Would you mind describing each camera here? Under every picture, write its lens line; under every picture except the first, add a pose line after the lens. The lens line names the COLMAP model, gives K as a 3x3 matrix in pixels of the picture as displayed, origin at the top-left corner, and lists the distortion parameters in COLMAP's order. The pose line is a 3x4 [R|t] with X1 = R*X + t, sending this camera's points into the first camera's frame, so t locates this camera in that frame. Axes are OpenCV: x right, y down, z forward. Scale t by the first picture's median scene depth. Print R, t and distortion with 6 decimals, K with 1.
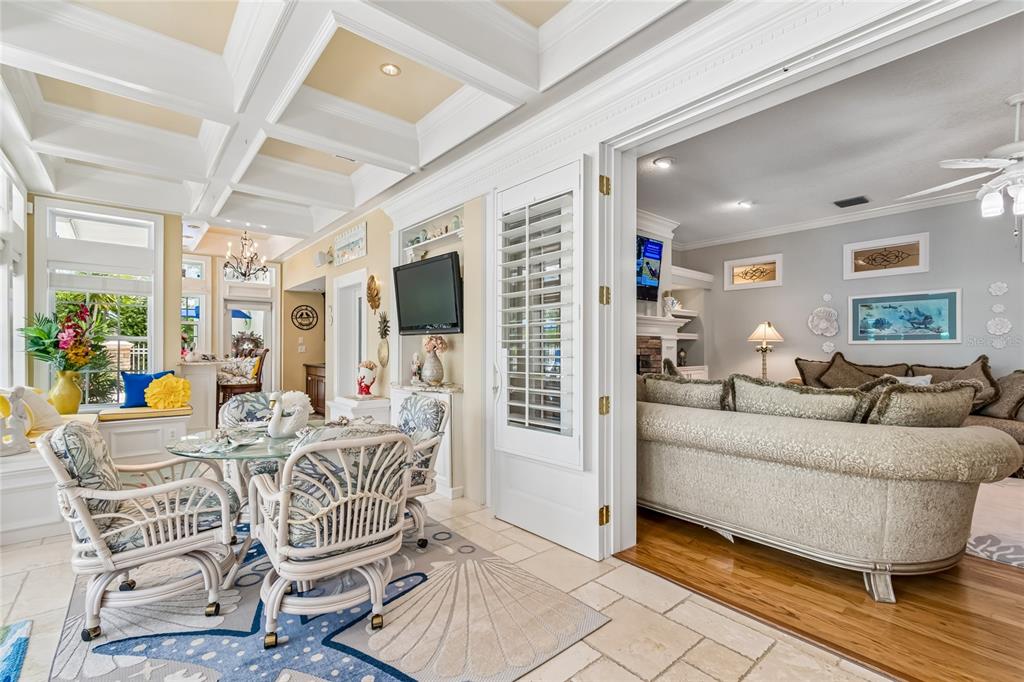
lens RADIAL K [[450.8, 0, 526.7], [0, 450.8, 352.5], [0, 0, 1]] dist [0.003889, -0.002373]
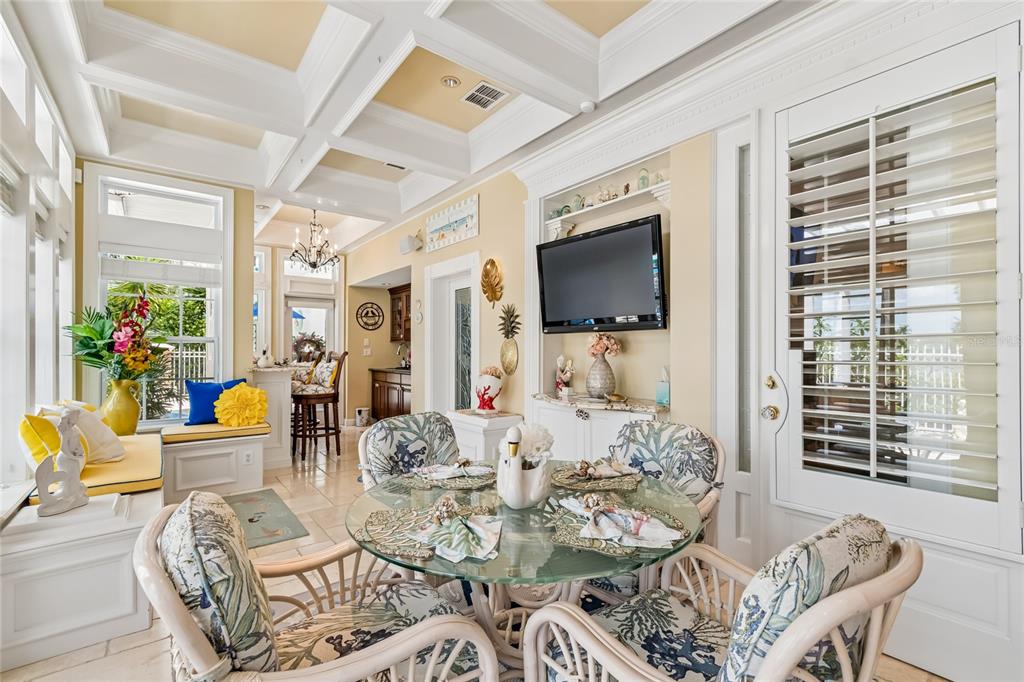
lens RADIAL K [[450.8, 0, 528.8], [0, 450.8, 352.1], [0, 0, 1]] dist [0.003889, -0.002373]
pose [[0.999391, -0.002234, -0.034816, -0.275999], [0.002011, 0.999977, -0.006428, -0.001664], [0.034830, 0.006354, 0.999373, 0.229856]]
